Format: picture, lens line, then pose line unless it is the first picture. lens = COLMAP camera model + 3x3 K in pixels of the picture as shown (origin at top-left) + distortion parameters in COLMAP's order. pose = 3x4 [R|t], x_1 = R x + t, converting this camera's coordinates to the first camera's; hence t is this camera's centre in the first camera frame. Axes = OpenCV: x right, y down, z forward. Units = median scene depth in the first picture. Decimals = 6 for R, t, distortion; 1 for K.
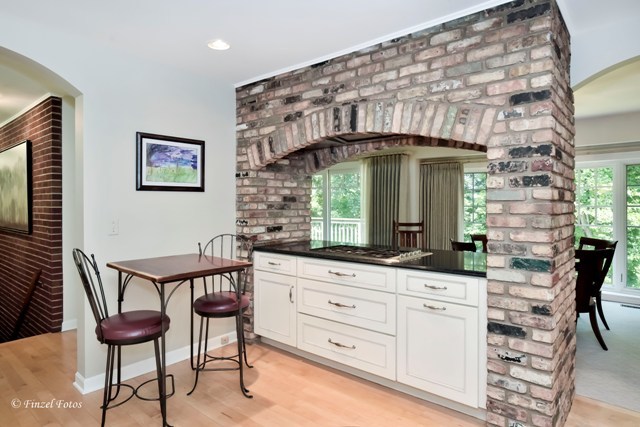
lens RADIAL K [[377.8, 0, 320.5], [0, 377.8, 201.5], [0, 0, 1]] dist [-0.006750, -0.000708]
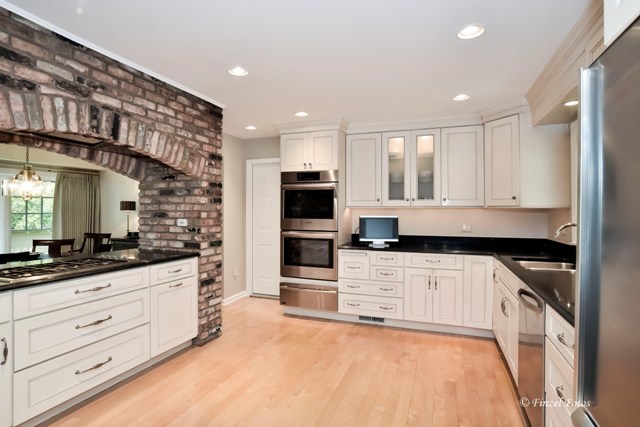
lens RADIAL K [[330.2, 0, 320.0], [0, 330.2, 213.5], [0, 0, 1]] dist [0.000233, 0.000569]
pose [[-0.316087, 0.000008, 0.948730, -1.001652], [-0.001317, 0.999999, -0.000448, 0.009065], [-0.948729, -0.001391, -0.316087, 0.839165]]
